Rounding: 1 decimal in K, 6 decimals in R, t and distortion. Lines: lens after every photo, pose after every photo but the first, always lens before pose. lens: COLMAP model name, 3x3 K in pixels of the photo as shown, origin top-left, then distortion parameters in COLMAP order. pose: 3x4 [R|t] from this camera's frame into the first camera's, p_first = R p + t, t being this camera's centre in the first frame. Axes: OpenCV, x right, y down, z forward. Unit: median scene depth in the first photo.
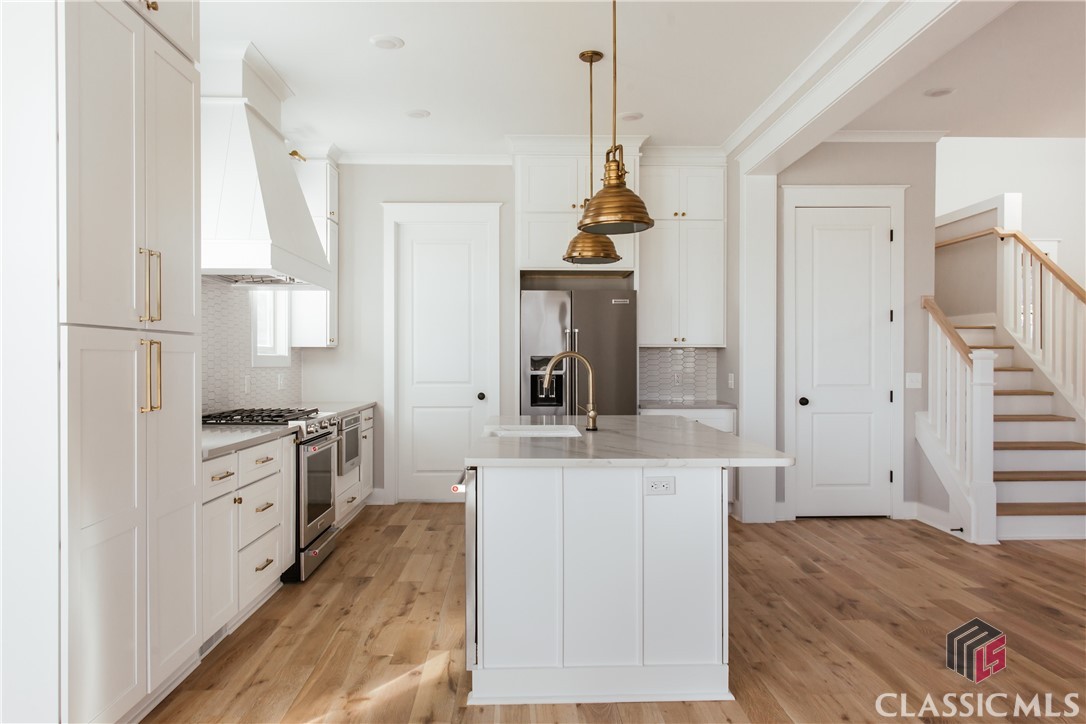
lens RADIAL K [[767.6, 0, 543.4], [0, 767.6, 362.9], [0, 0, 1]] dist [0.001403, -0.001252]
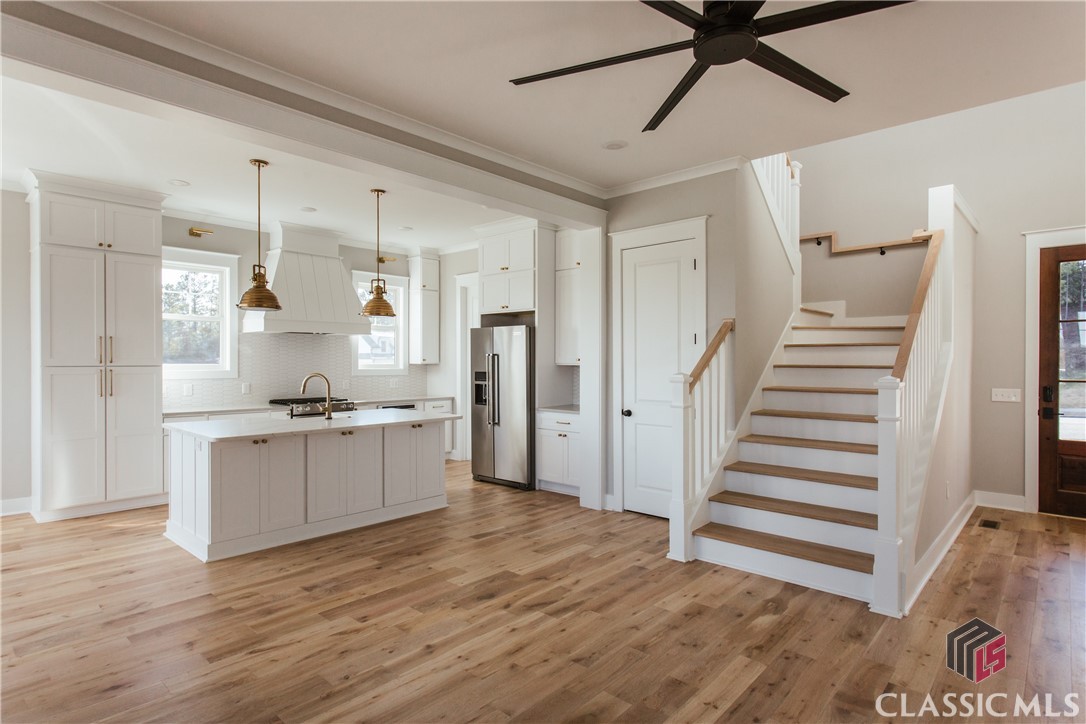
lens RADIAL K [[586.7, 0, 542.3], [0, 586.7, 362.1], [0, 0, 1]] dist [-0.026018, -0.000179]
pose [[0.714102, 0.002717, -0.700037, 1.290097], [-0.000273, 0.999993, 0.003602, -0.046173], [0.700042, -0.002382, 0.714098, 0.384344]]
